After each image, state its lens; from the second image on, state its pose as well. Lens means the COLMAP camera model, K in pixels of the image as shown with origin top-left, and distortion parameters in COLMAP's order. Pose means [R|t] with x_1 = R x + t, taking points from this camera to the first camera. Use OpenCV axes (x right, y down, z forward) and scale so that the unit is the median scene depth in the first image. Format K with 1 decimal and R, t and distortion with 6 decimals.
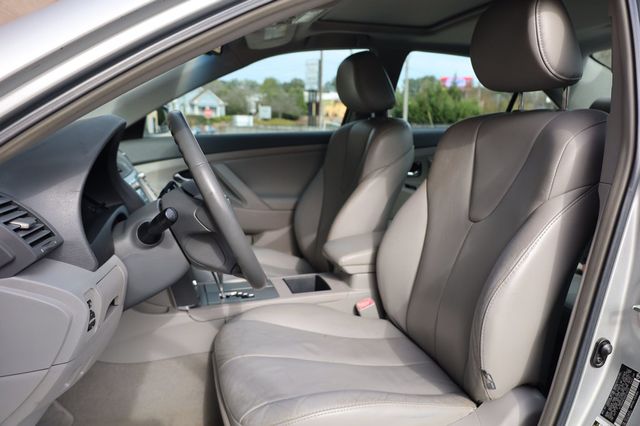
lens RADIAL K [[533.7, 0, 320.0], [0, 533.7, 213.0], [0, 0, 1]] dist [0.005936, -0.003100]
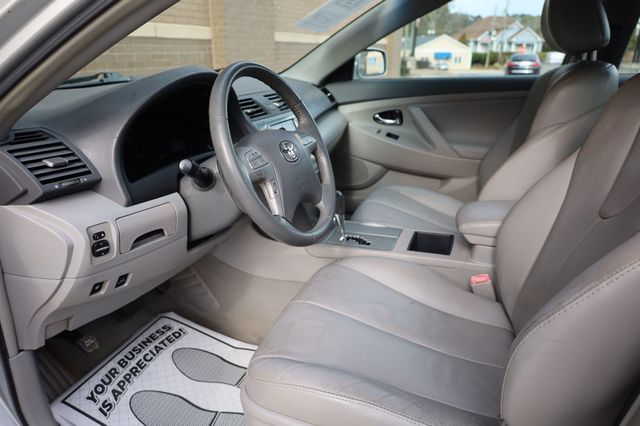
lens RADIAL K [[445.7, 0, 320.0], [0, 445.7, 213.0], [0, 0, 1]] dist [-0.000918, 0.001351]
pose [[0.811775, 0.184551, -0.554042, 0.241760], [-0.091425, 0.977215, 0.191555, -0.053863], [0.576769, -0.104847, 0.810151, 0.229284]]
